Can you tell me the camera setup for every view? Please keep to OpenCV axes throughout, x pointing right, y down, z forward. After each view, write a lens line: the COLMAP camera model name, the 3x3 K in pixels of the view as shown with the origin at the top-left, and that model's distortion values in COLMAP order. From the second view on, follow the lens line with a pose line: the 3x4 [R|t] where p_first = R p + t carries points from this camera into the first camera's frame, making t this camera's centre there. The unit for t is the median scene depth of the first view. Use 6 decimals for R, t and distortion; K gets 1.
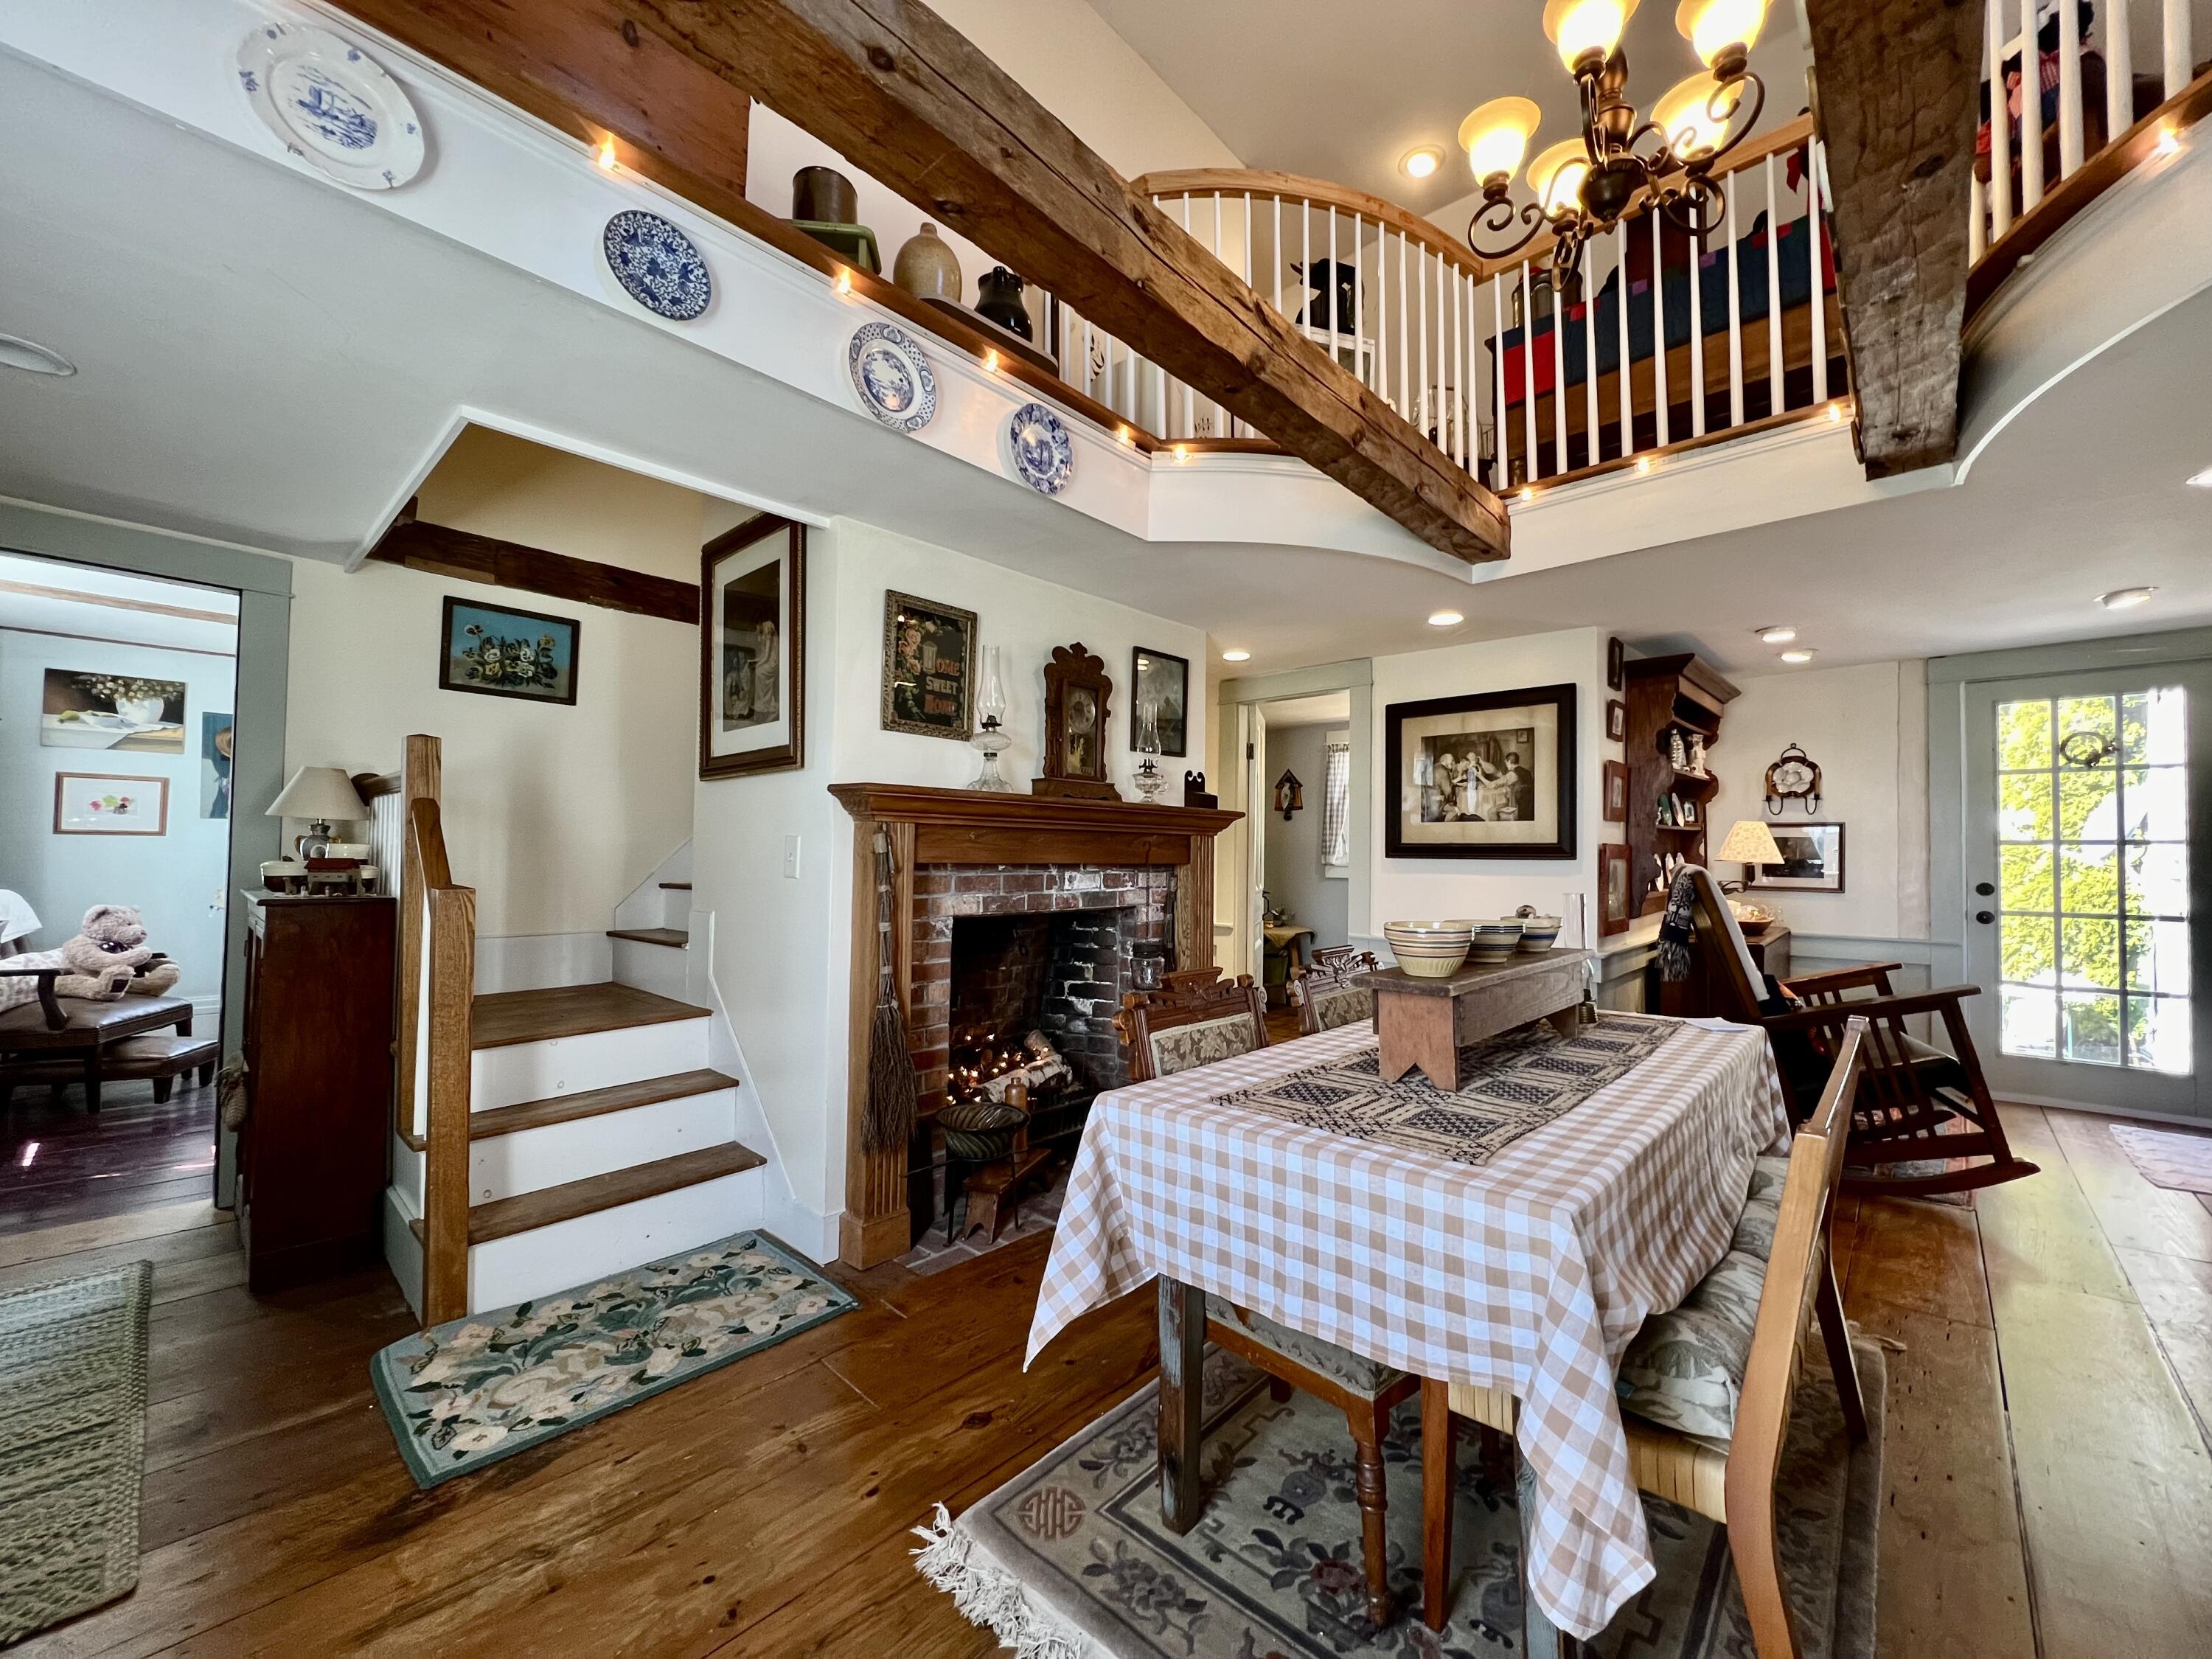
lens RADIAL K [[880.4, 0, 1106.8], [0, 880.4, 839.3], [0, 0, 1]] dist [-0.002422, 0.000171]
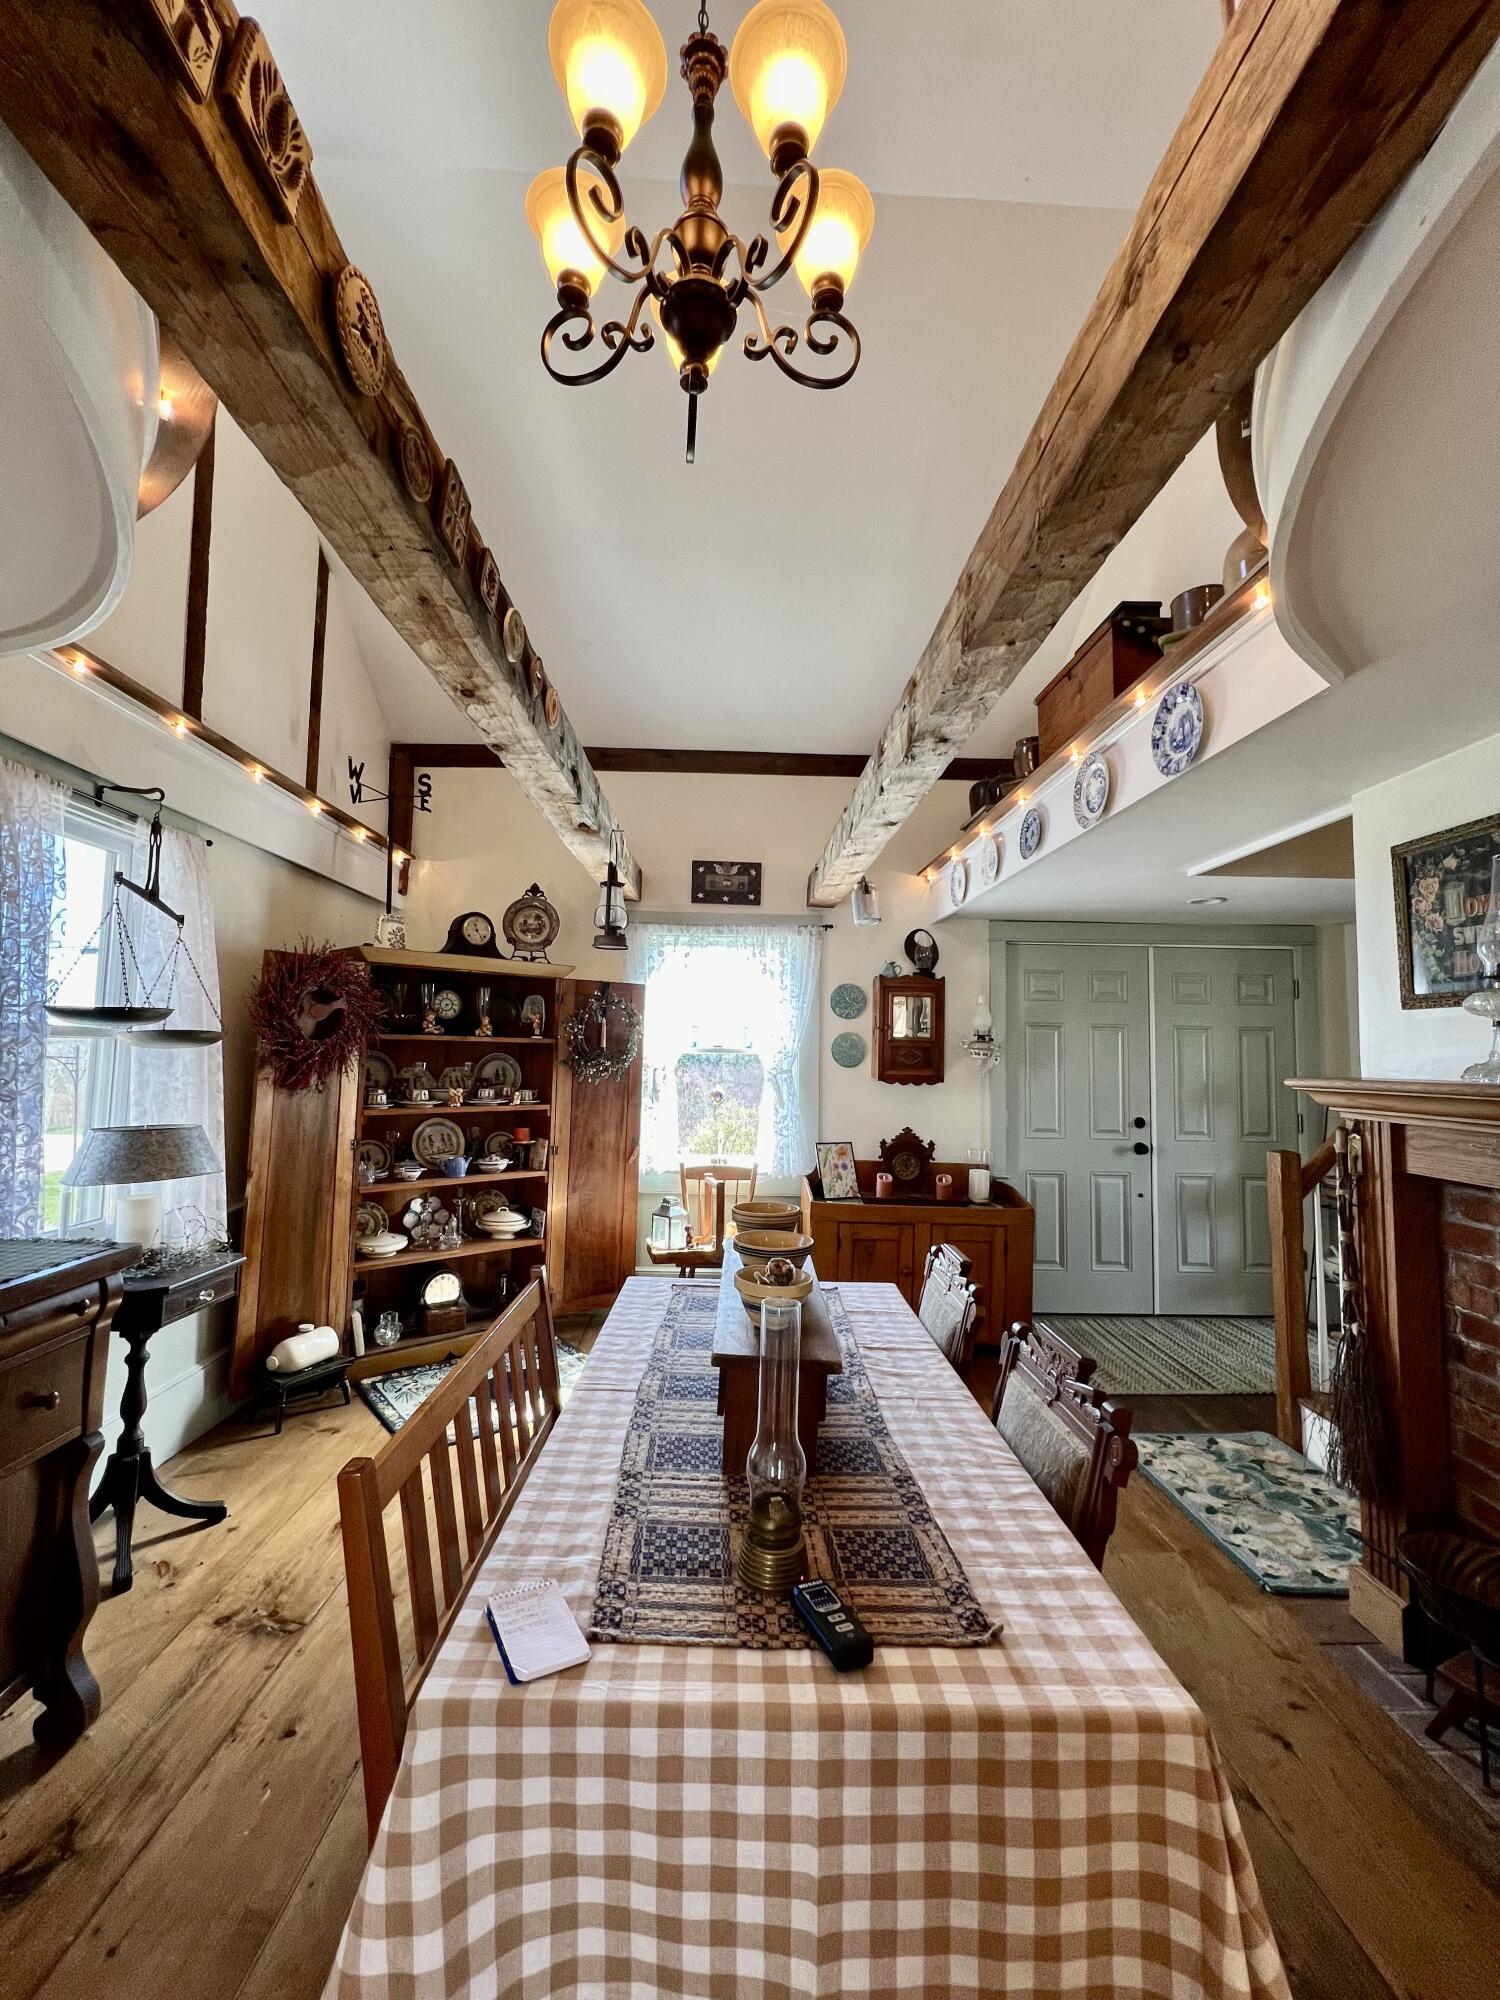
lens RADIAL K [[796.0, 0, 743.5], [0, 796.0, 1003.5], [0, 0, 1]] dist [-0.002422, 0.000171]
pose [[-0.720623, -0.066594, -0.690122, 0.625118], [-0.007811, 0.996093, -0.087964, -0.050359], [0.693283, -0.057998, -0.718328, 0.949478]]
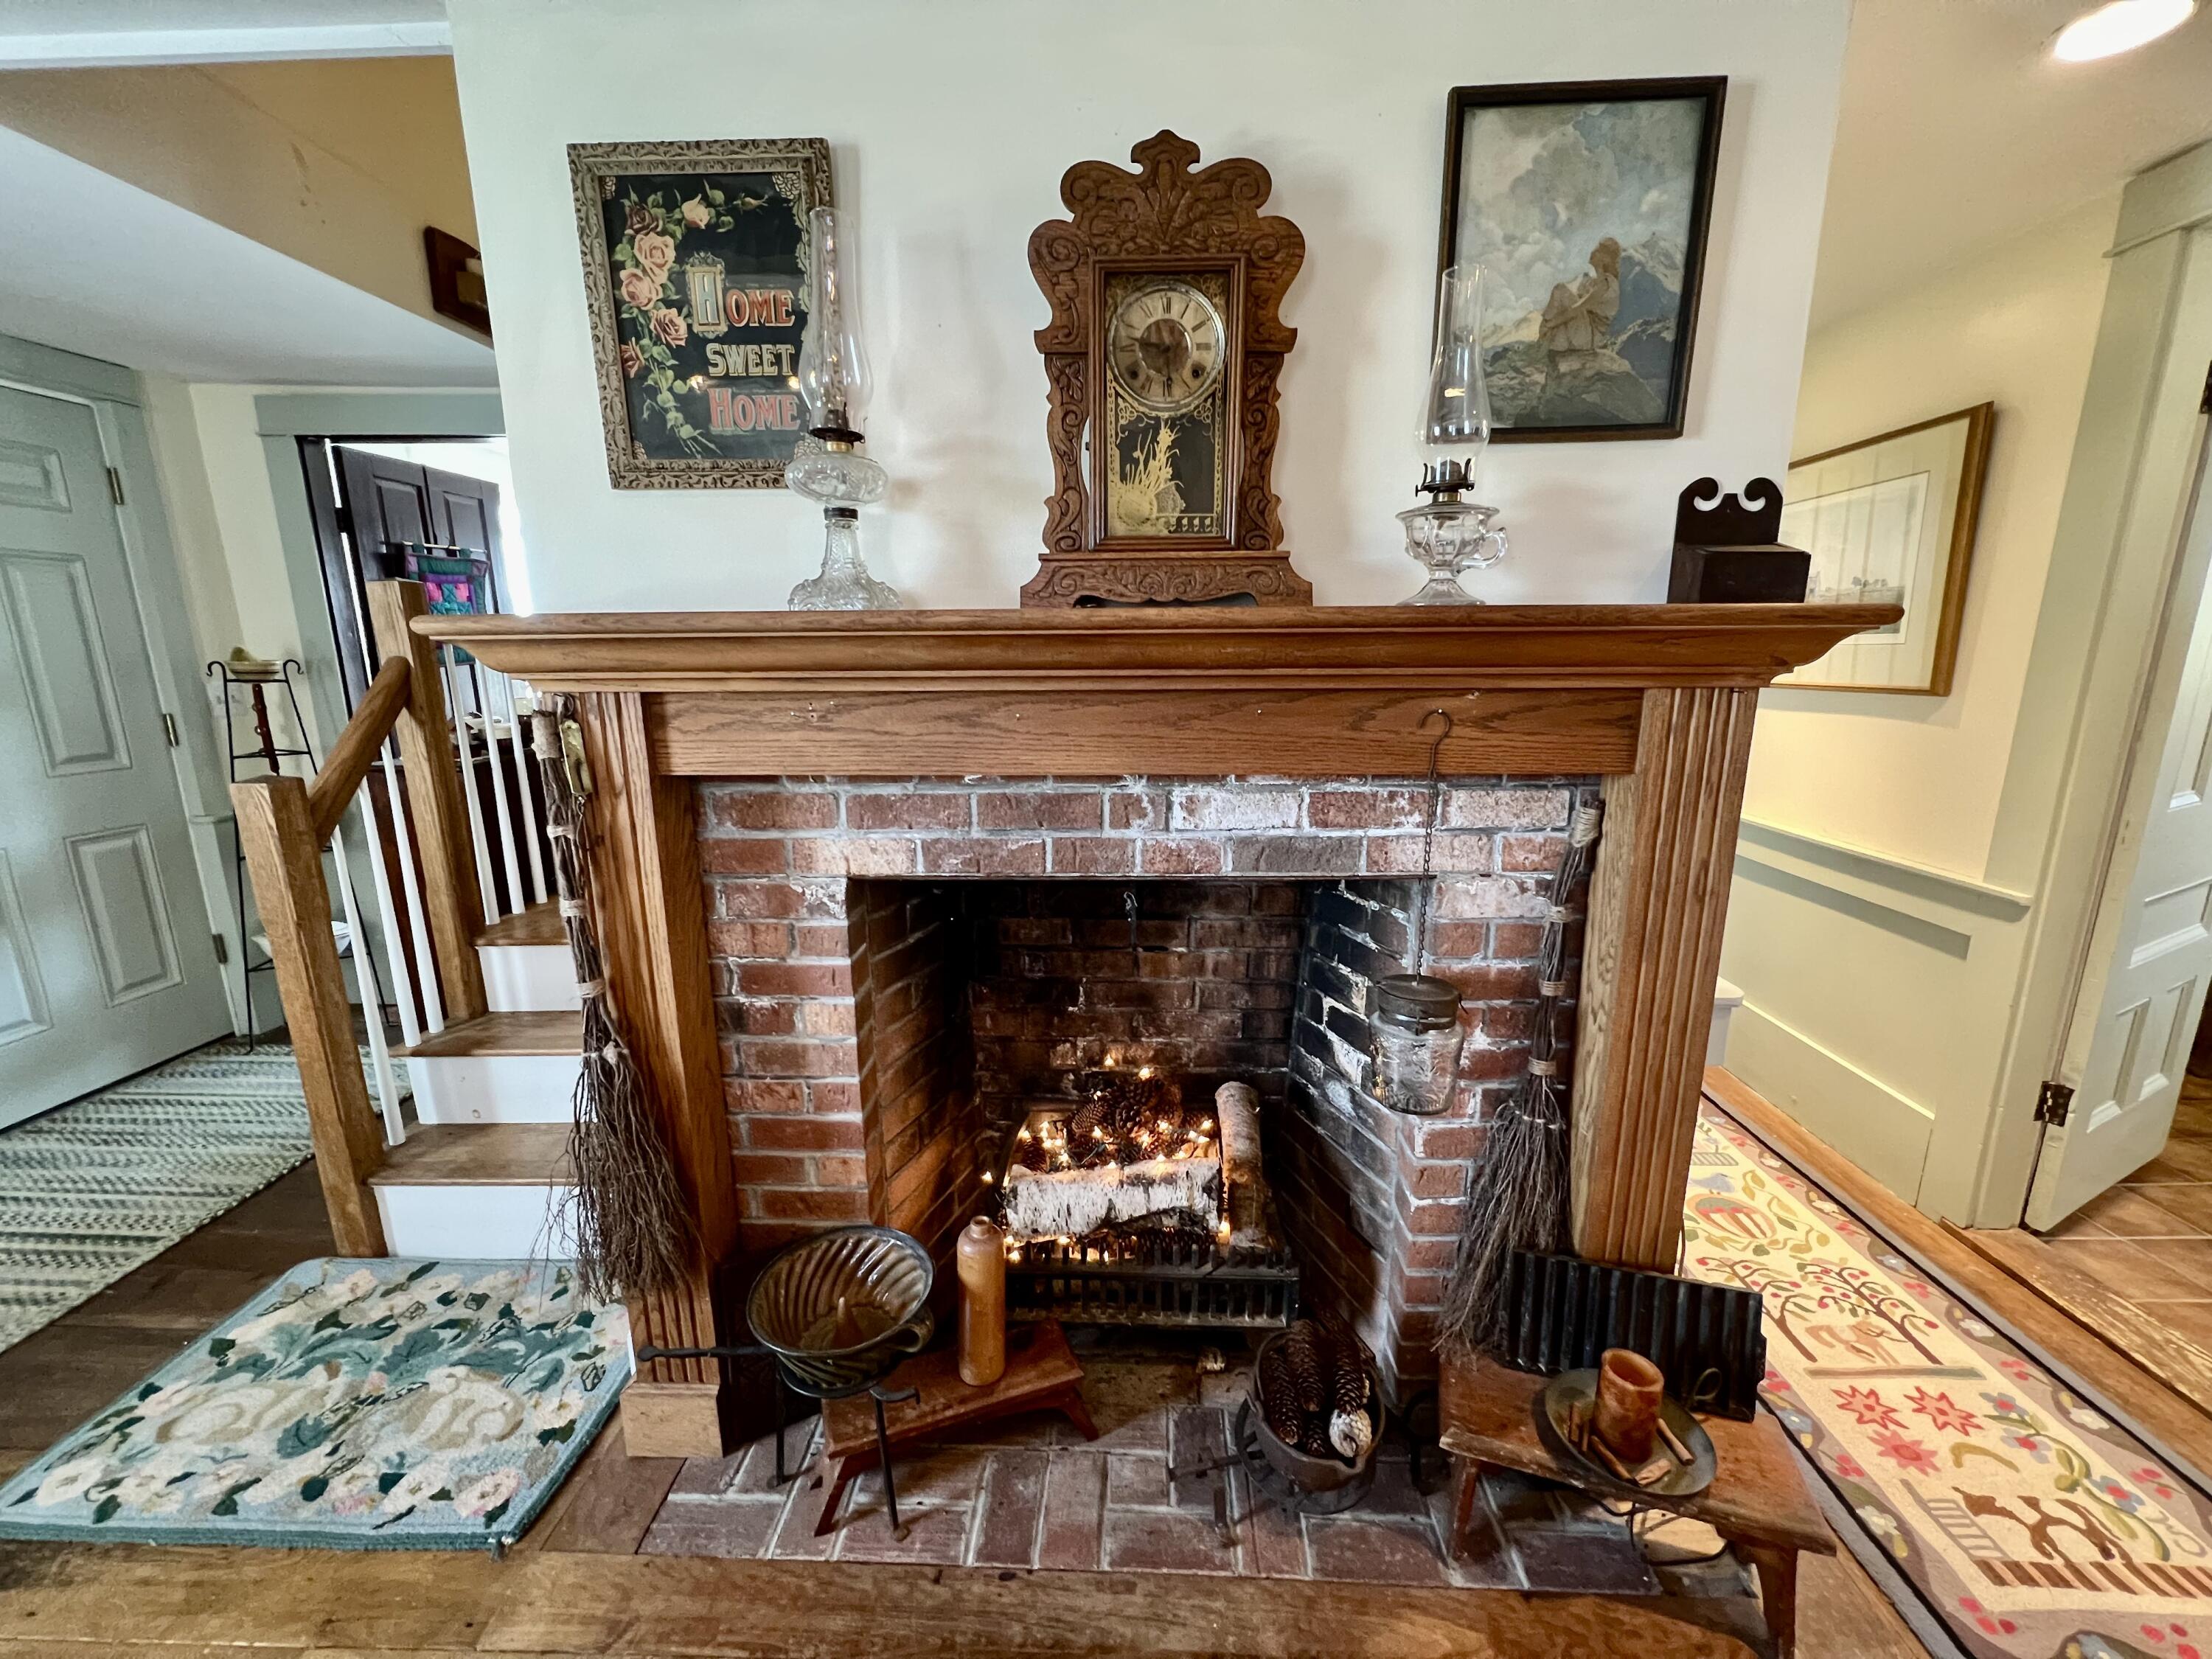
lens RADIAL K [[880.4, 0, 1113.0], [0, 880.4, 833.2], [0, 0, 1]] dist [-0.002422, 0.000171]
pose [[0.655748, 0.143039, -0.741306, 0.253872], [0.028488, 0.976501, 0.213622, -0.032197], [0.754442, -0.161200, 0.636263, 0.746456]]
